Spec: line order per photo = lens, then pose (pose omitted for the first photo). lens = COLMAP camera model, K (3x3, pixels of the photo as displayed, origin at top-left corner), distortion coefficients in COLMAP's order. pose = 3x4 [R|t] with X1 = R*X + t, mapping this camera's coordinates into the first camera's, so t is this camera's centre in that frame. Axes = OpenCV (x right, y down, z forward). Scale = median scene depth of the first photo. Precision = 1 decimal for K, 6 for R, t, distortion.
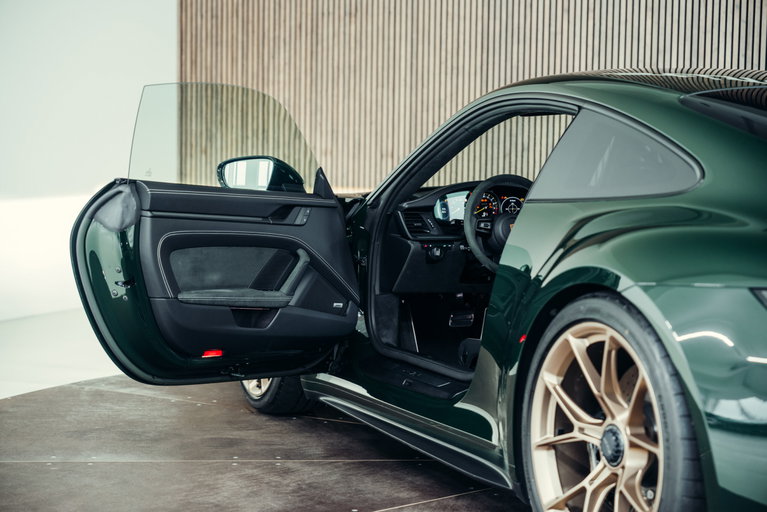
lens RADIAL K [[1484.9, 0, 382.4], [0, 1484.9, 259.5], [0, 0, 1]] dist [0.051664, 0.000000]
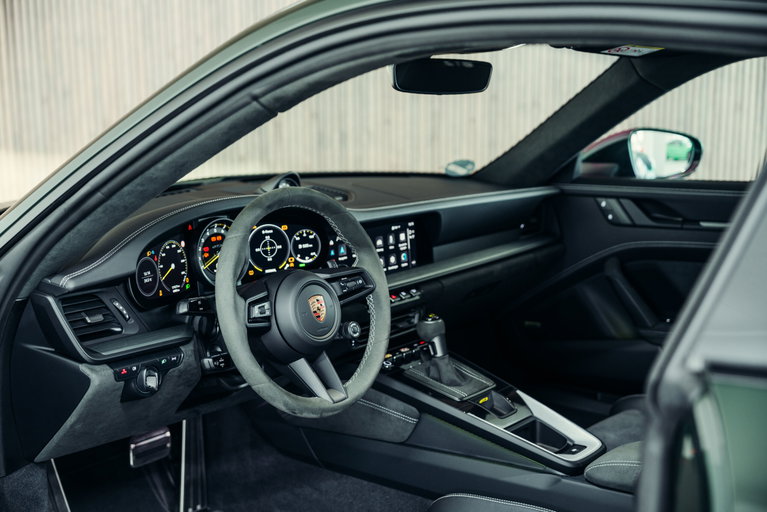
lens RADIAL K [[1028.3, 0, 379.9], [0, 1028.3, 256.6], [0, 0, 1]] dist [0.020222, 0.000000]
pose [[0.888512, -0.104219, 0.446862, -0.034230], [0.058695, 0.991679, 0.114578, -0.071469], [-0.455084, -0.075575, 0.887235, 0.709306]]
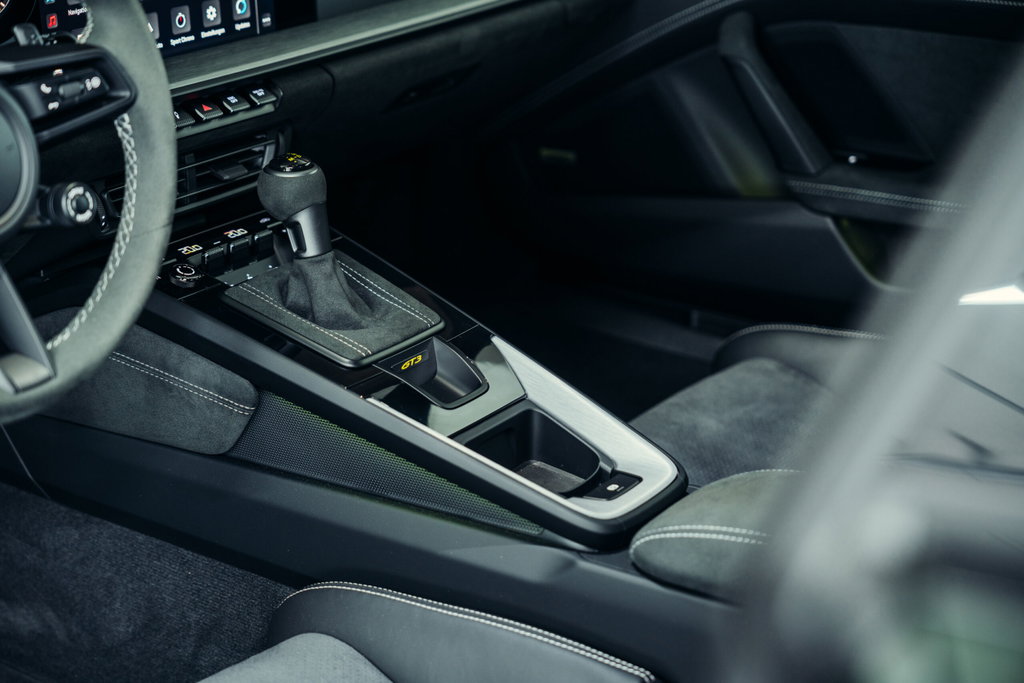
lens RADIAL K [[1982.4, 0, 515.4], [0, 1982.4, 345.6], [0, 0, 1]] dist [0.051664, 0.000000]
pose [[0.843785, -0.180325, 0.505479, 0.018727], [0.018343, 0.951002, 0.308641, -0.071429], [-0.536367, -0.251155, 0.805749, 0.763765]]
